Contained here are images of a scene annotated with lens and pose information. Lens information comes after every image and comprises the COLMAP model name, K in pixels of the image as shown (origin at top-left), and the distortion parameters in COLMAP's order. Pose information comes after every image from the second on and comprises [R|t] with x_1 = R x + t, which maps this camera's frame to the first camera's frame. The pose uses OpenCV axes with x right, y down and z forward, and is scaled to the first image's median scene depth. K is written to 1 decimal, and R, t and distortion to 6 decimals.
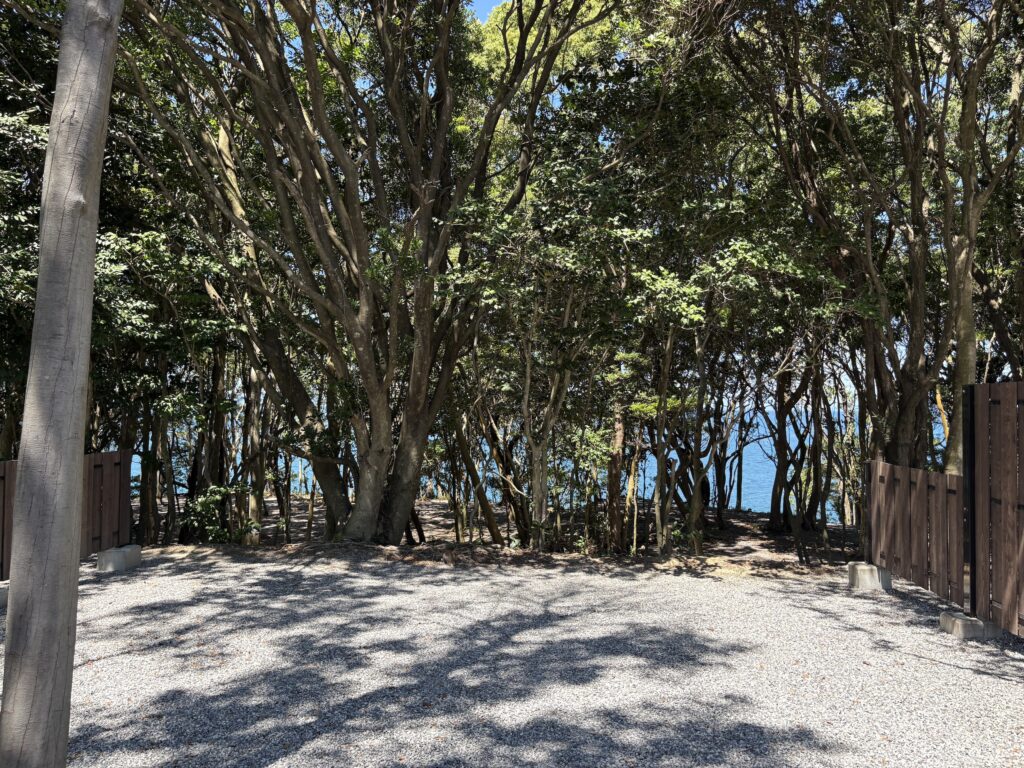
lens RADIAL K [[761.7, 0, 518.0], [0, 761.7, 381.9], [0, 0, 1]] dist [0.004995, -0.010483]
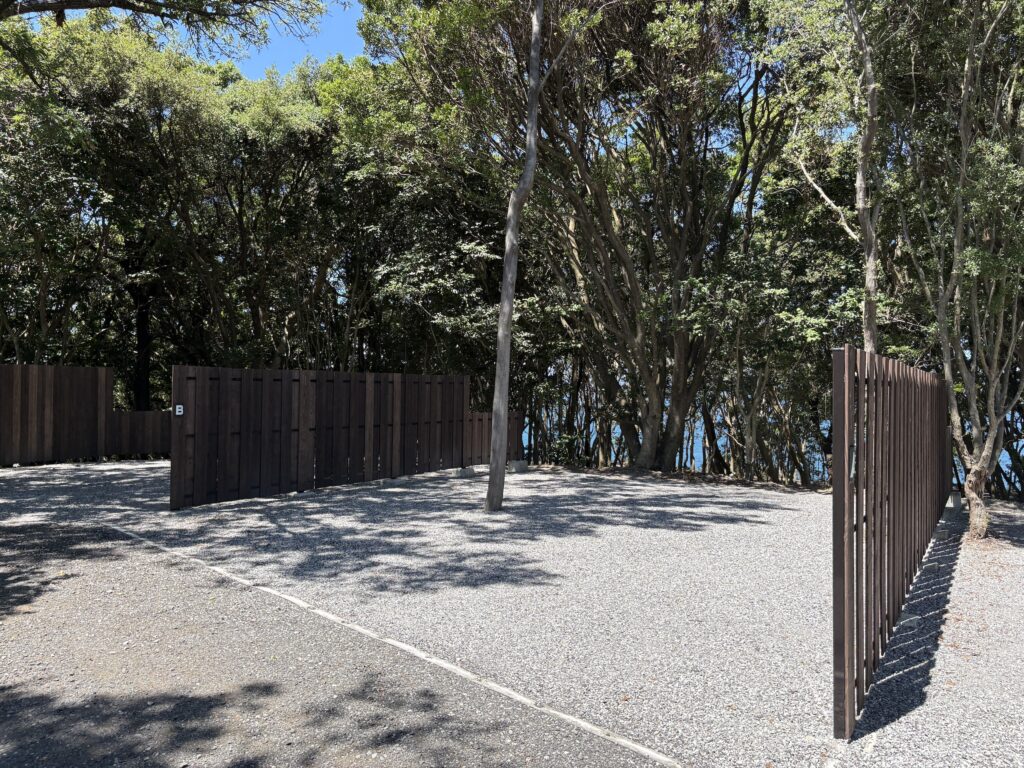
lens RADIAL K [[761.7, 0, 503.5], [0, 761.7, 378.8], [0, 0, 1]] dist [0.004995, -0.010483]
pose [[0.876742, -0.002412, -0.480955, 0.360747], [0.009071, 0.999892, 0.011520, -0.016021], [0.480875, -0.014463, 0.876670, -0.681503]]
